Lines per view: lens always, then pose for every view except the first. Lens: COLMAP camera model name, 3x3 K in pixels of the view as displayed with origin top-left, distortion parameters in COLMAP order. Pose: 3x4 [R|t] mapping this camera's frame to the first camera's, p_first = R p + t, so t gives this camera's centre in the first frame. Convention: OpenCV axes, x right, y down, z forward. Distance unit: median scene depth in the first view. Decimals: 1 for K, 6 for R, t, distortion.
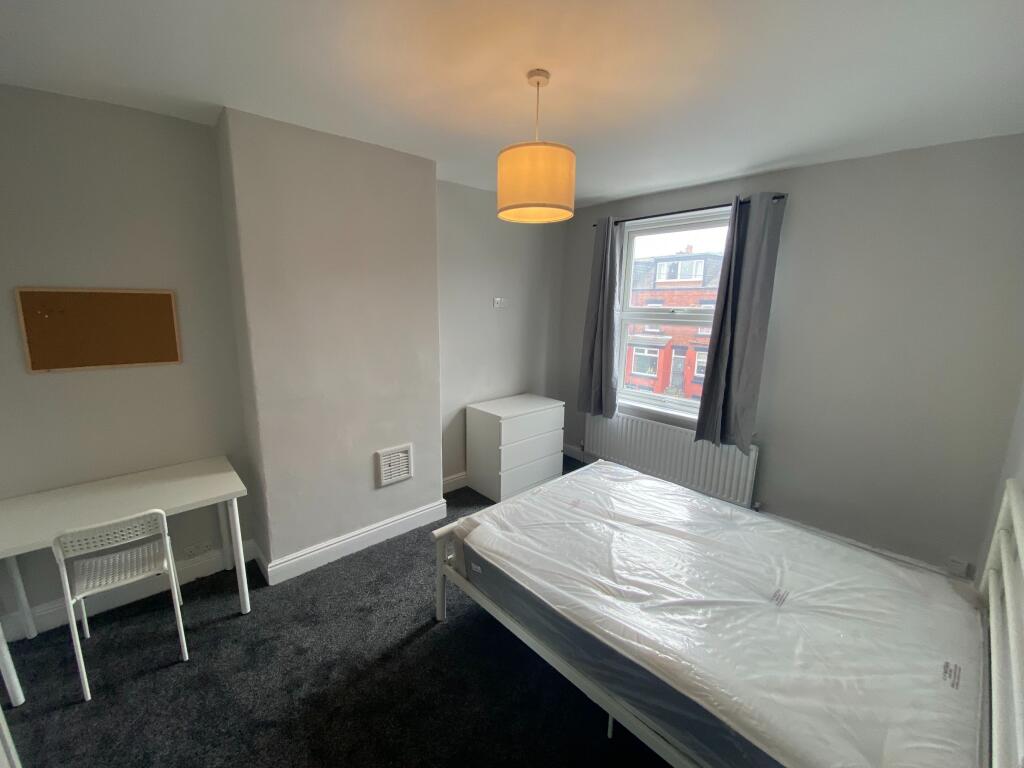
lens RADIAL K [[409.7, 0, 505.9], [0, 409.7, 377.7], [0, 0, 1]] dist [0.000459, -0.011966]
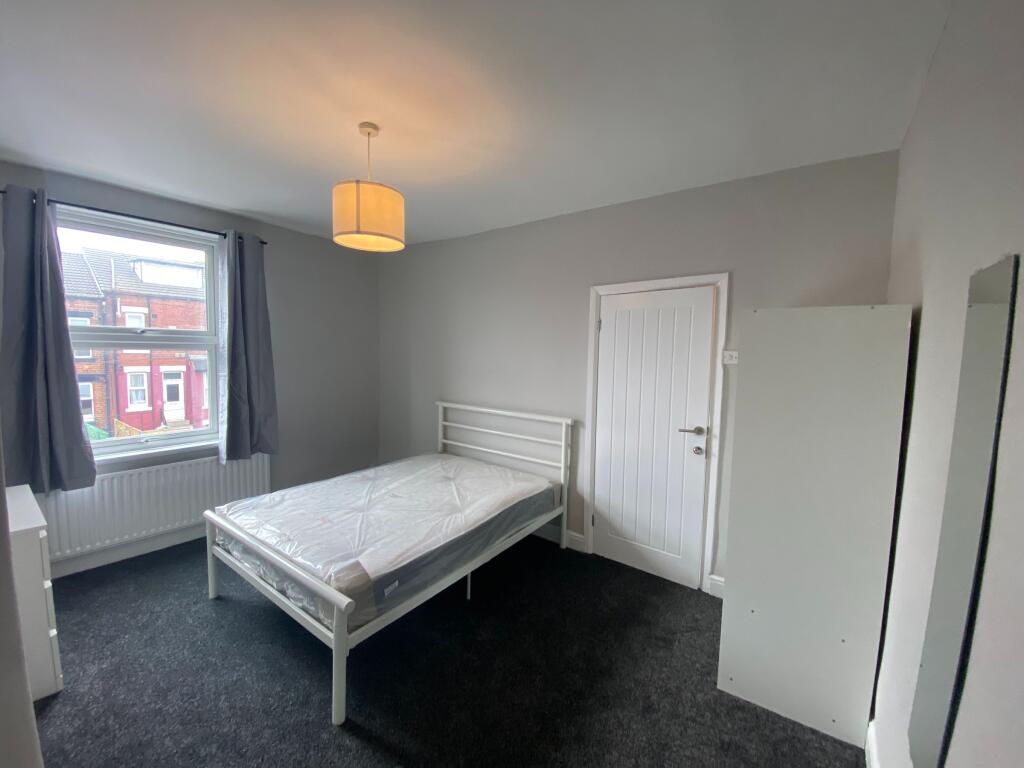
lens RADIAL K [[409.7, 0, 505.9], [0, 409.7, 377.7], [0, 0, 1]] dist [0.000459, -0.011966]
pose [[-0.199306, -0.084168, 0.976316, -1.003822], [0.153520, 0.981320, 0.115939, -0.094864], [-0.967837, 0.172991, -0.182661, 0.803335]]
